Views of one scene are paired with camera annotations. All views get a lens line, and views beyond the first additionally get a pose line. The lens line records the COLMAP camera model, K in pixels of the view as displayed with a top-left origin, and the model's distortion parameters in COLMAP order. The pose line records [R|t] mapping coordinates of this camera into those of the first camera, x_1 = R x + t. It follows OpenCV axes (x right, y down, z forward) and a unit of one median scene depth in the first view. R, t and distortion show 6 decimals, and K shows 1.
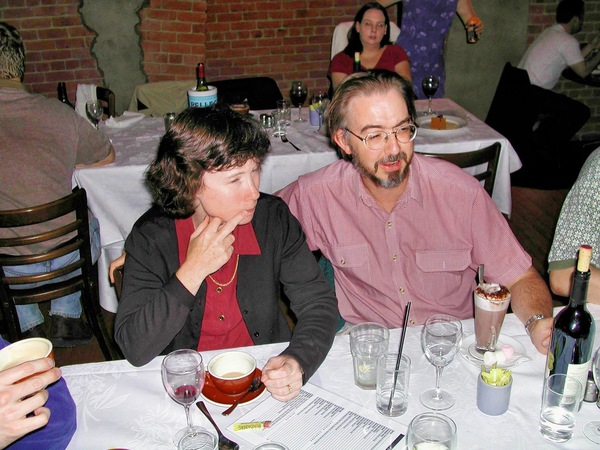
lens RADIAL K [[701.2, 0, 297.7], [0, 701.2, 225.0], [0, 0, 1]] dist [-0.117201, 0.000000]
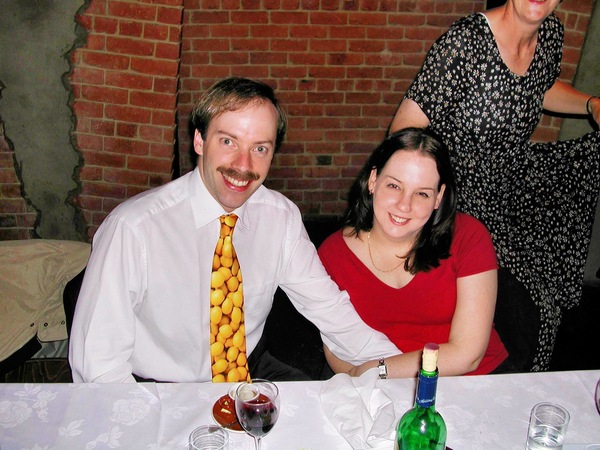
lens RADIAL K [[701.2, 0, 287.3], [0, 701.2, 230.4], [0, 0, 1]] dist [-0.117201, 0.000000]
pose [[0.995068, 0.078247, -0.060971, 0.011120], [-0.078016, 0.996933, 0.006158, -0.141021], [0.061266, -0.001371, 0.998121, 0.328983]]
